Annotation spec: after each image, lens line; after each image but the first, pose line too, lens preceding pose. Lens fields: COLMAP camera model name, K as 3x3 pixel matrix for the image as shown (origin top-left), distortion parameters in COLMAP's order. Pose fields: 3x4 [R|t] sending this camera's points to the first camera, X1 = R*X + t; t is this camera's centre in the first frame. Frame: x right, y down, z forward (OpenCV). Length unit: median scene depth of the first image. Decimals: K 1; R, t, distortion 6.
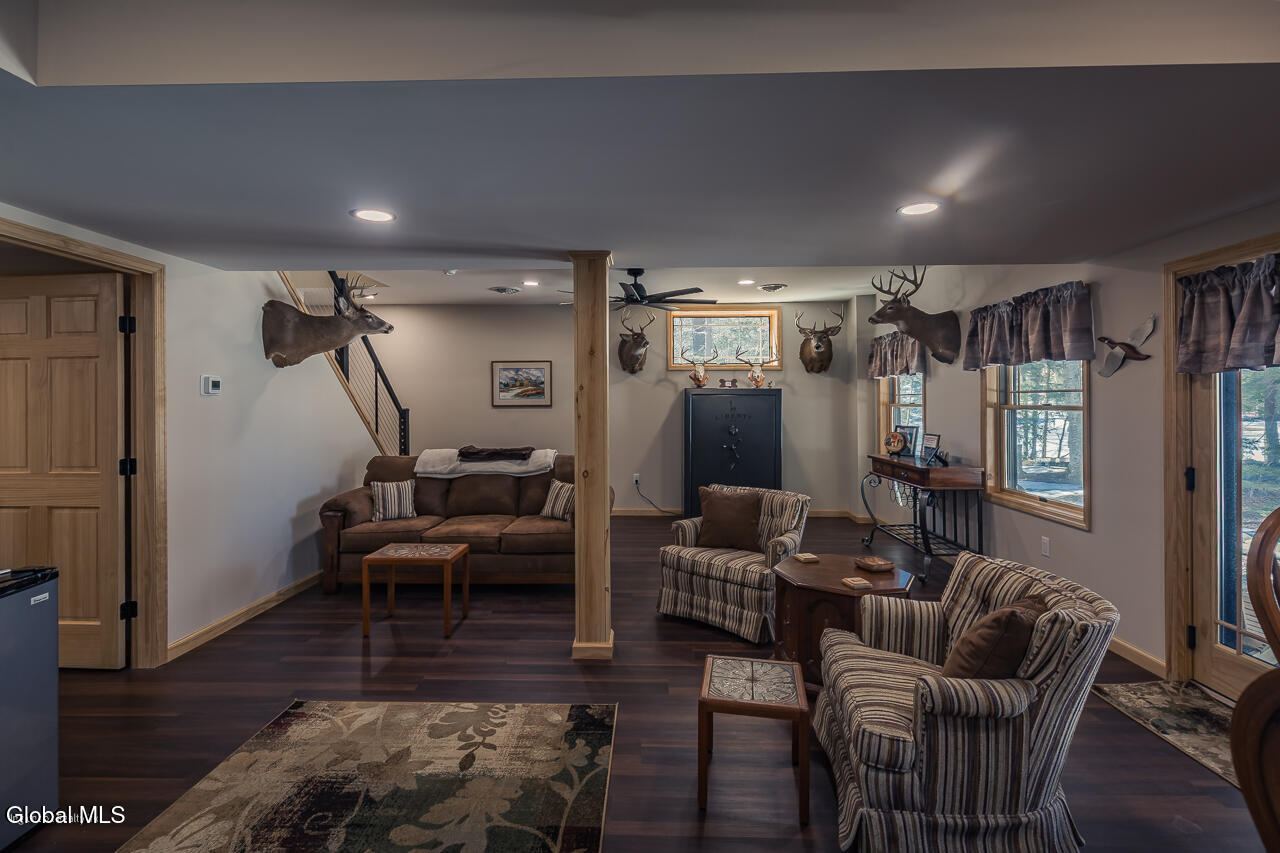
lens RADIAL K [[592.4, 0, 640.8], [0, 592.4, 396.4], [0, 0, 1]] dist [0.002612, -0.000105]
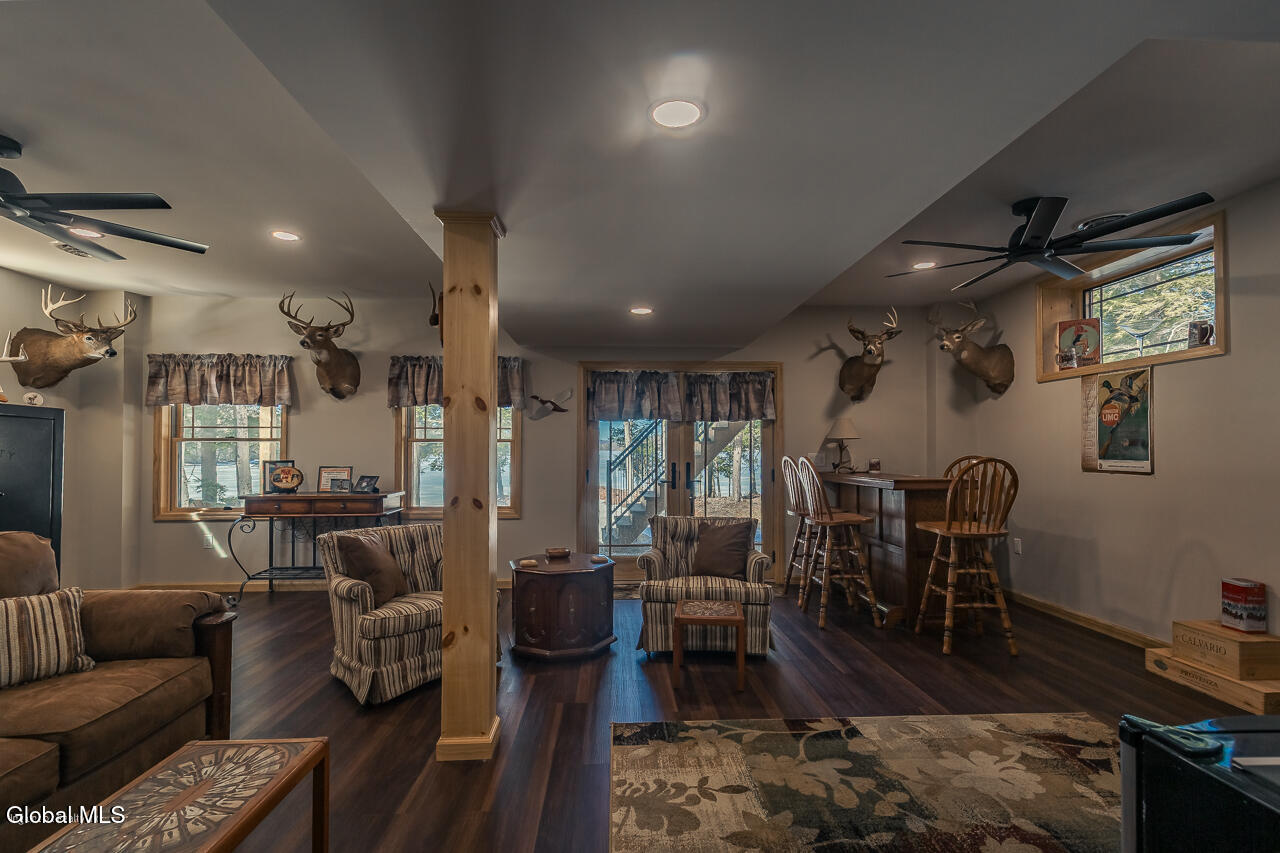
lens RADIAL K [[583.0, 0, 646.5], [0, 583.0, 432.6], [0, 0, 1]] dist [0.009600, -0.000261]
pose [[-0.079680, 0.035276, 0.996196, -0.731557], [-0.008860, 0.999309, -0.036095, 0.048688], [-0.996781, -0.011702, -0.079312, 0.724919]]
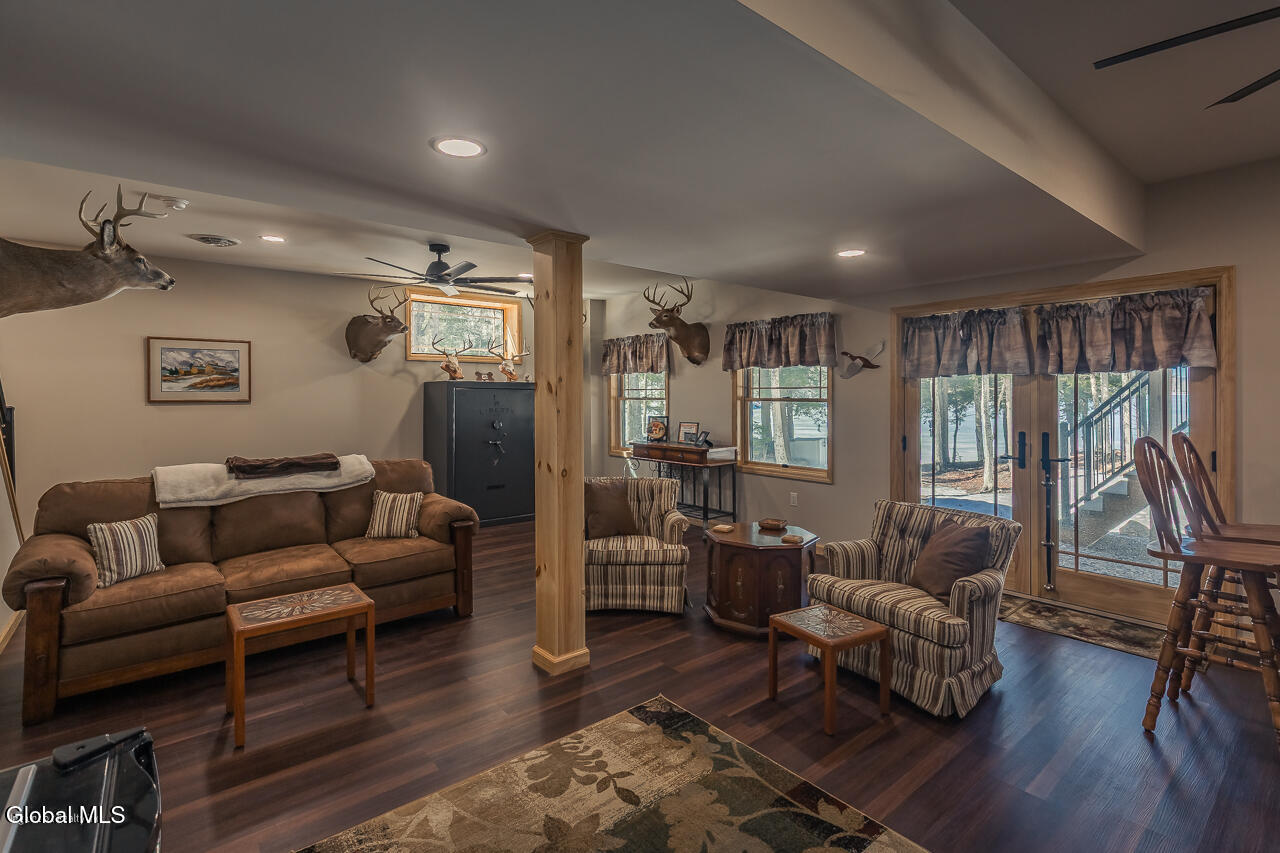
lens RADIAL K [[597.0, 0, 639.2], [0, 597.0, 392.2], [0, 0, 1]] dist [0.005641, -0.000337]
pose [[0.755642, 0.004540, 0.654969, -0.519579], [-0.005989, 0.999982, -0.000023, 0.003303], [-0.654957, -0.003905, 0.755656, 0.182946]]
